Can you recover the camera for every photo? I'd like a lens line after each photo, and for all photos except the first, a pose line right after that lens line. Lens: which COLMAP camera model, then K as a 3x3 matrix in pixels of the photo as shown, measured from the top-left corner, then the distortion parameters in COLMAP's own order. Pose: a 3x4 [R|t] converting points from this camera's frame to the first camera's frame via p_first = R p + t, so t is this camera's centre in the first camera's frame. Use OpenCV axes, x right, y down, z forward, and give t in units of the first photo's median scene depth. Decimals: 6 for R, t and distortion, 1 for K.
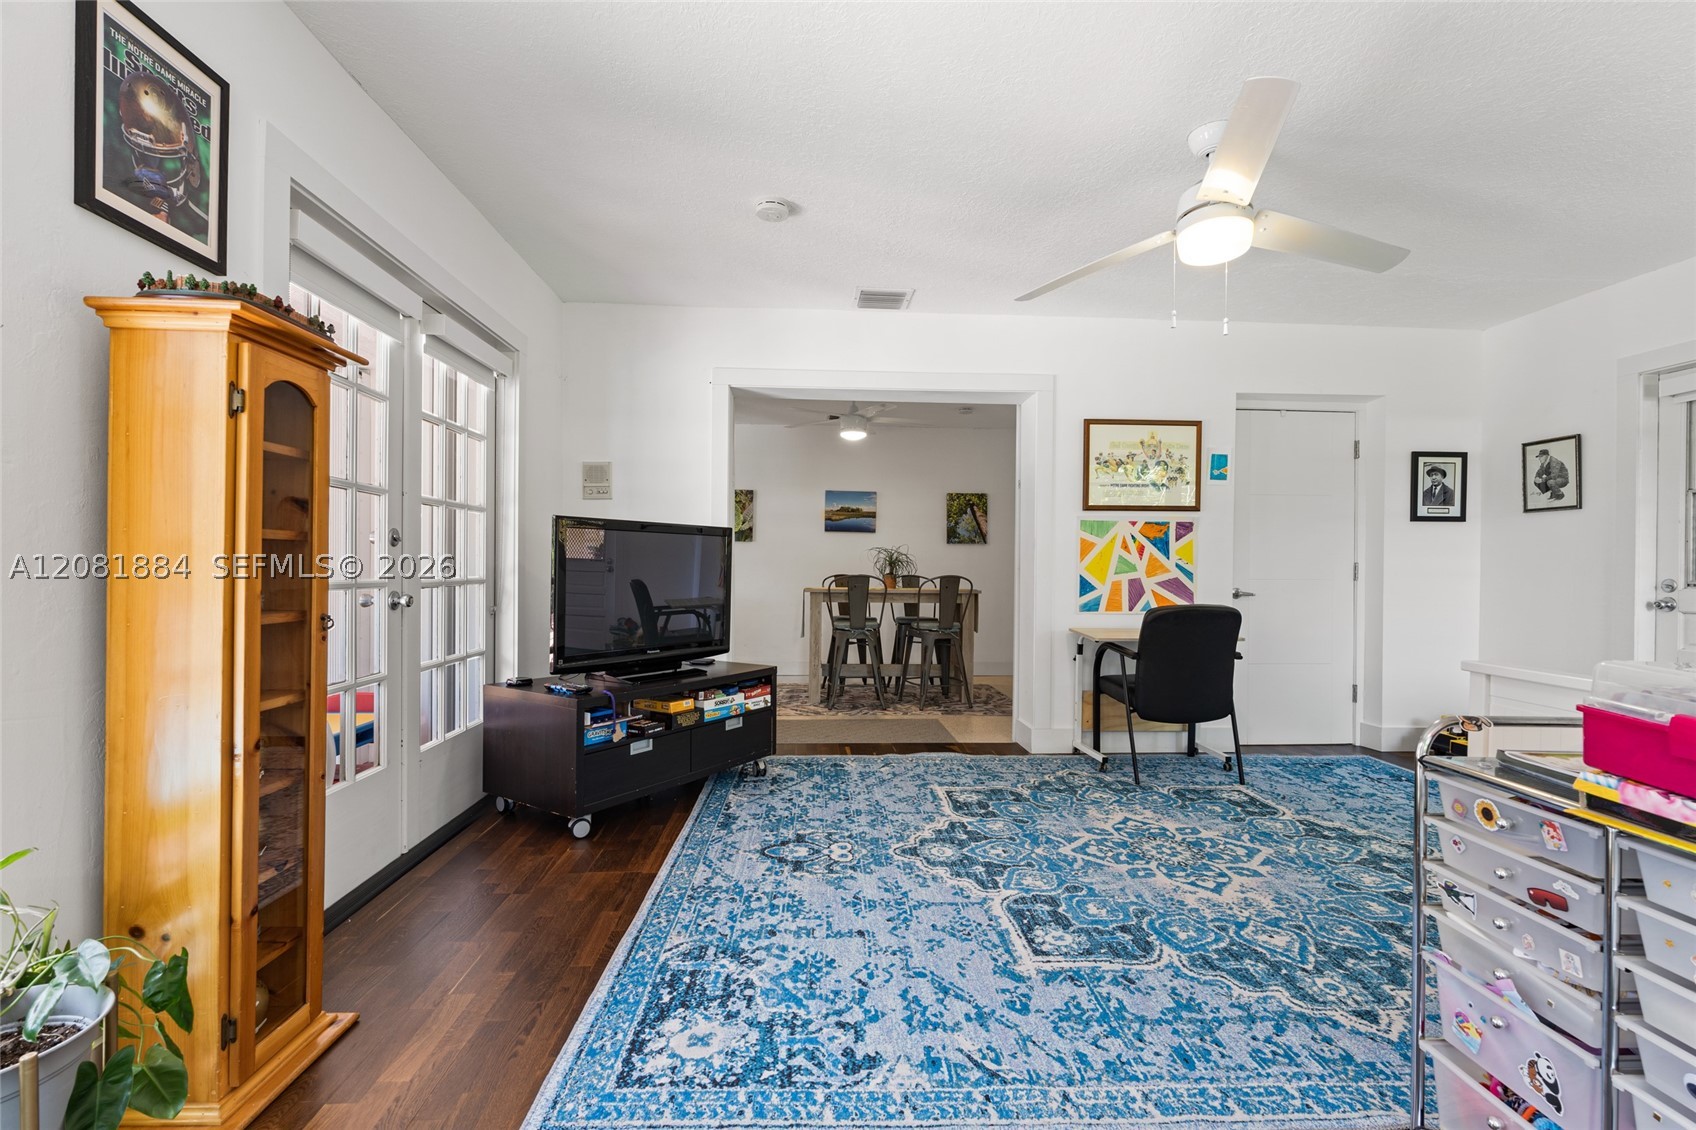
lens RADIAL K [[754.5, 0, 843.6], [0, 754.5, 562.6], [0, 0, 1]] dist [-0.001621, -0.000452]
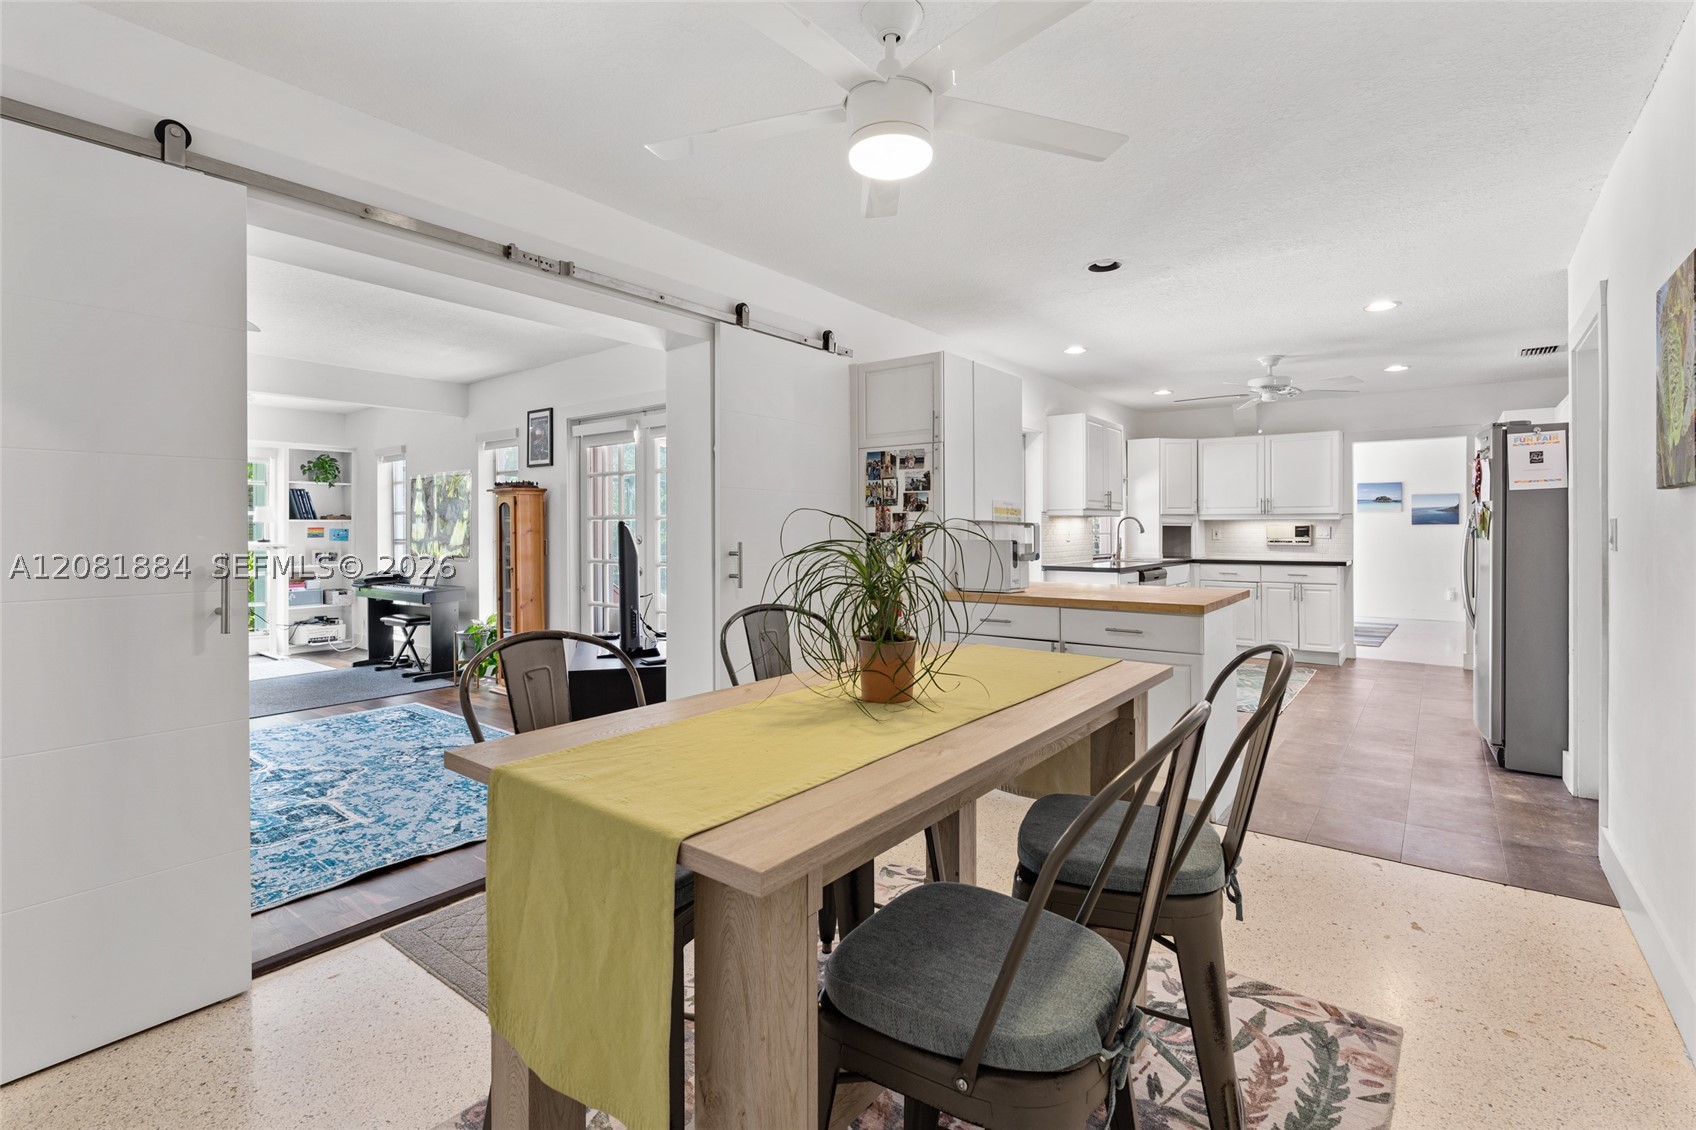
lens RADIAL K [[774.3, 0, 847.2], [0, 774.3, 545.3], [0, 0, 1]] dist [-0.000554, -0.000005]
pose [[-0.650408, 0.004891, -0.759570, 0.481375], [-0.002033, 0.999964, 0.008179, -0.033242], [0.759583, 0.006864, -0.650375, 2.207631]]
